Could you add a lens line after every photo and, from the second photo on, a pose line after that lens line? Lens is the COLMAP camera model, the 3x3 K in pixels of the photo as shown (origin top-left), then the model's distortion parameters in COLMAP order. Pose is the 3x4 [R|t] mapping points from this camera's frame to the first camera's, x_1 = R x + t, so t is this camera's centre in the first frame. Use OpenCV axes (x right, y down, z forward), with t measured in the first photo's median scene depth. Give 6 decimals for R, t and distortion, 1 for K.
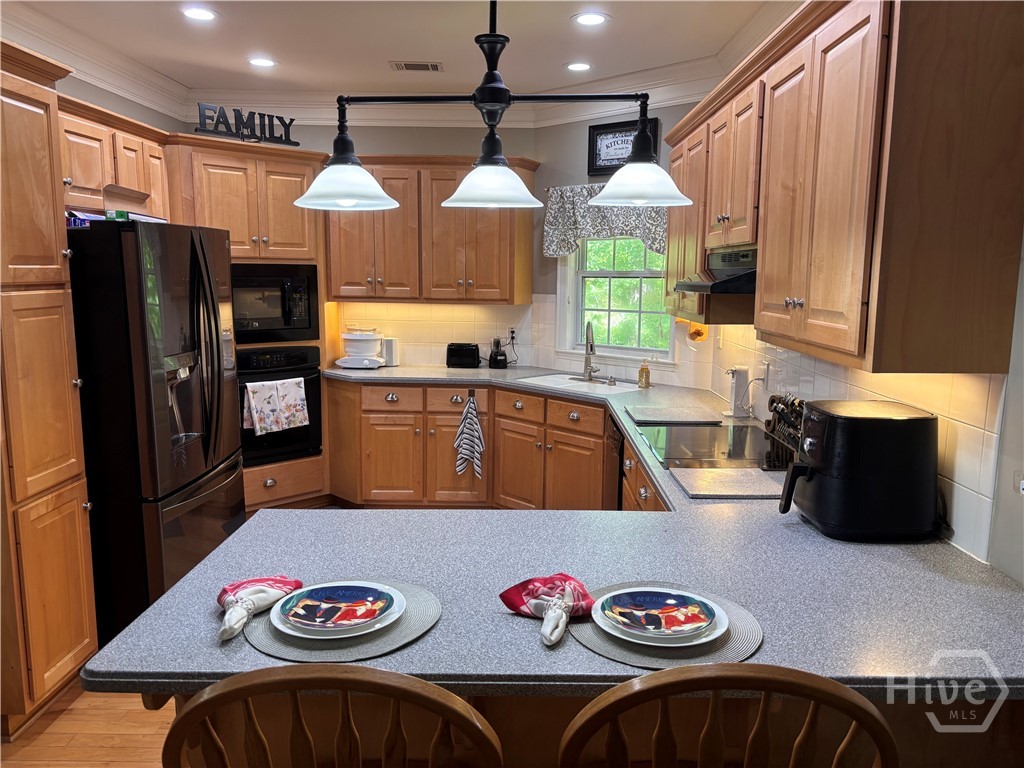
lens RADIAL K [[776.6, 0, 512.0], [0, 776.6, 384.0], [0, 0, 1]] dist [0.163012, -0.290816]
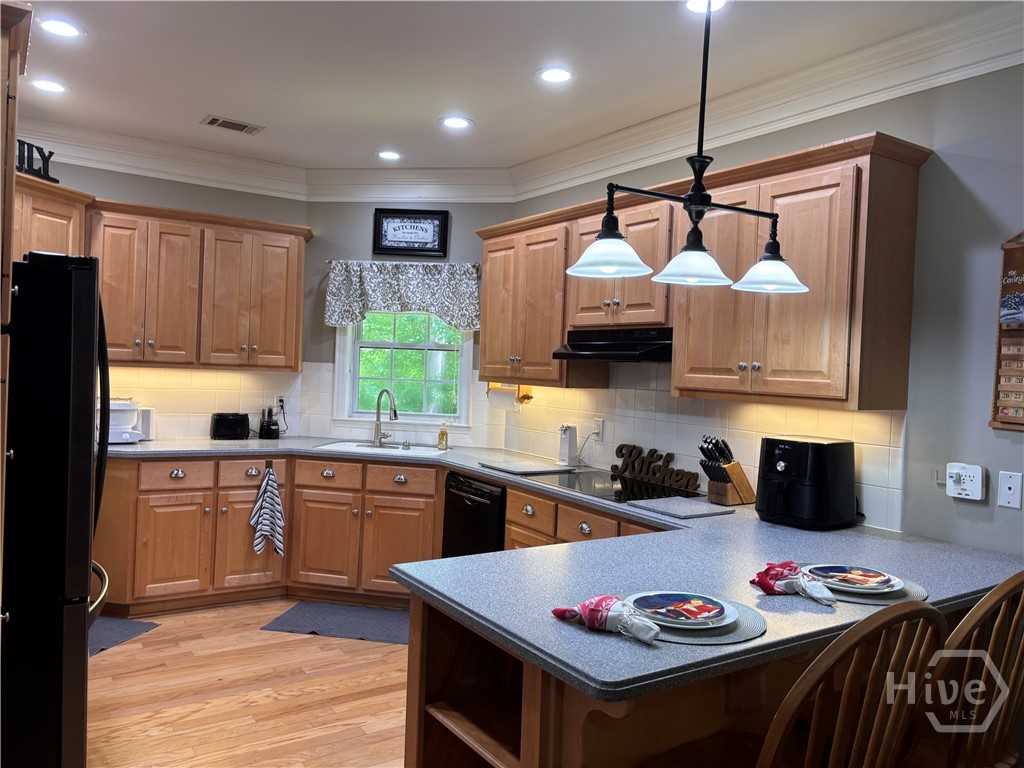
lens RADIAL K [[777.2, 0, 512.0], [0, 777.2, 384.0], [0, 0, 1]] dist [0.094342, -0.123681]
pose [[0.822310, 0.010485, 0.568943, -0.350210], [0.048903, 0.994829, -0.089014, 0.013892], [-0.566934, 0.101020, 0.817546, 0.048604]]
